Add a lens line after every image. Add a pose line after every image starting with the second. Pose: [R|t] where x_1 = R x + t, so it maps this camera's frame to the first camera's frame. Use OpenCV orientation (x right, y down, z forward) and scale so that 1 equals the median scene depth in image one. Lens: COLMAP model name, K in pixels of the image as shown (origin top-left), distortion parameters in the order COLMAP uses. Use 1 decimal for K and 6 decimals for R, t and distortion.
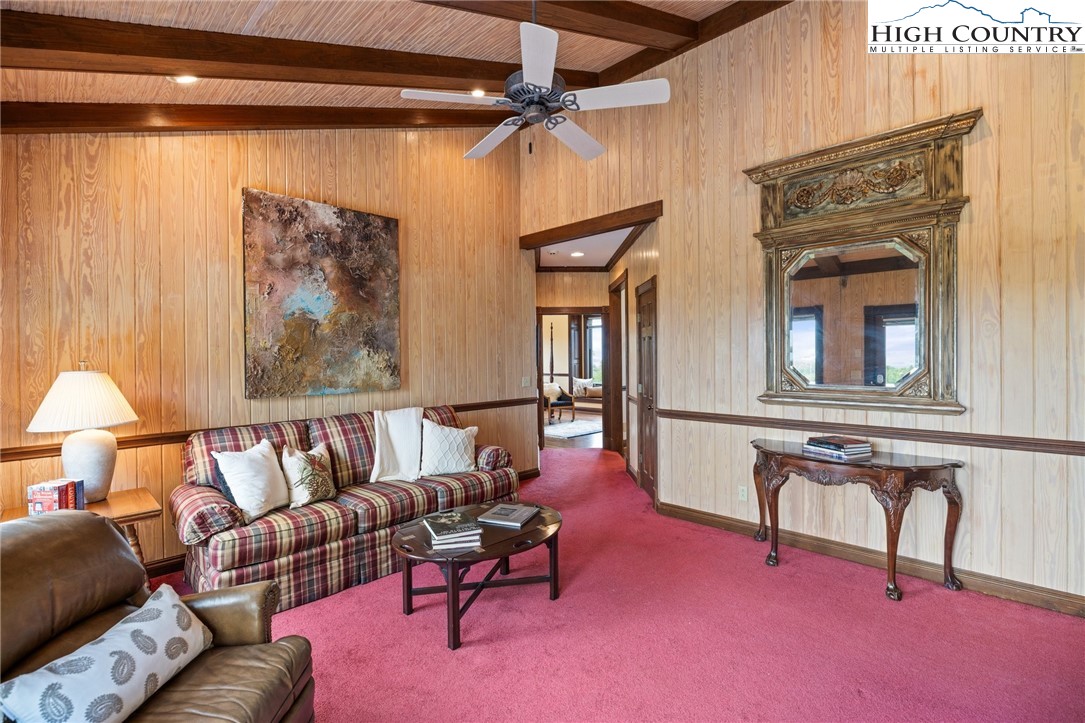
lens RADIAL K [[491.1, 0, 544.6], [0, 491.1, 363.8], [0, 0, 1]] dist [0.000455, -0.000761]
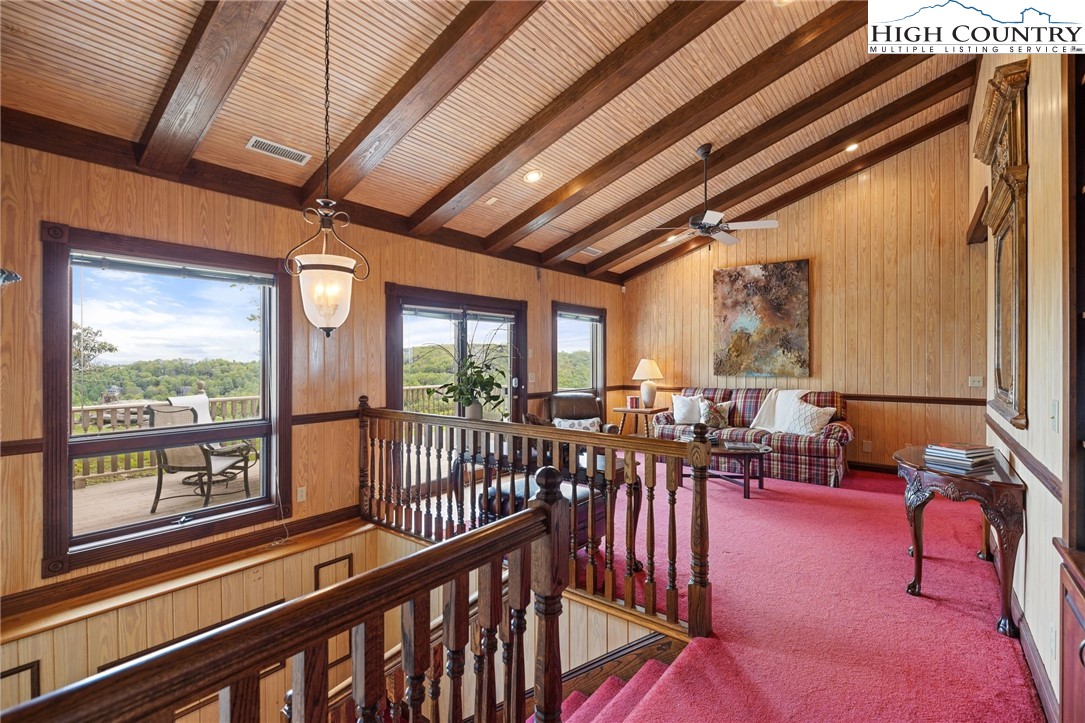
lens RADIAL K [[491.1, 0, 548.6], [0, 491.1, 362.2], [0, 0, 1]] dist [0.000455, -0.000761]
pose [[0.126842, 0.012574, -0.991843, 1.141713], [-0.024100, 0.999664, 0.009591, 0.013540], [0.991630, 0.022687, 0.127103, 0.078665]]
